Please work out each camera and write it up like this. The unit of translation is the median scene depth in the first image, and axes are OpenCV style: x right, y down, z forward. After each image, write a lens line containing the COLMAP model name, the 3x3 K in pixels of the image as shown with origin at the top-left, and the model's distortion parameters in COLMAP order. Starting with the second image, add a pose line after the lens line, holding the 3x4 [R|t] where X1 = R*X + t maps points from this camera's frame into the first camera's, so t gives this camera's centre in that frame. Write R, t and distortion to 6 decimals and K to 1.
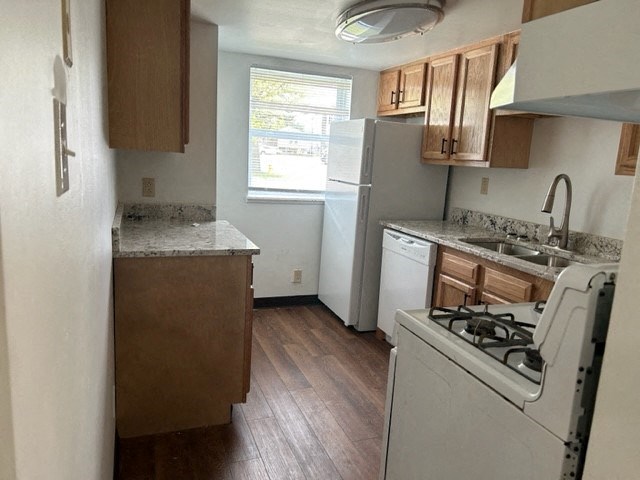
lens RADIAL K [[486.3, 0, 320.0], [0, 486.3, 240.0], [0, 0, 1]] dist [0.009472, 0.002321]
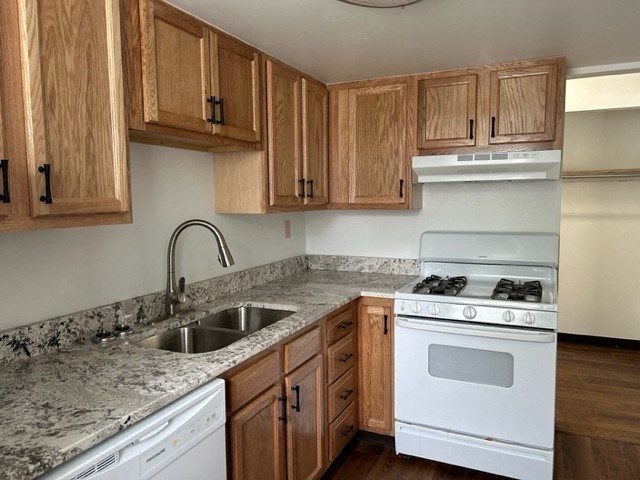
lens RADIAL K [[486.3, 0, 320.0], [0, 486.3, 240.0], [0, 0, 1]] dist [0.009472, 0.002321]
pose [[-0.704894, -0.108812, 0.700917, -0.167478], [0.097435, 0.963942, 0.247633, -0.227541], [-0.702589, 0.242849, -0.668875, 1.132382]]
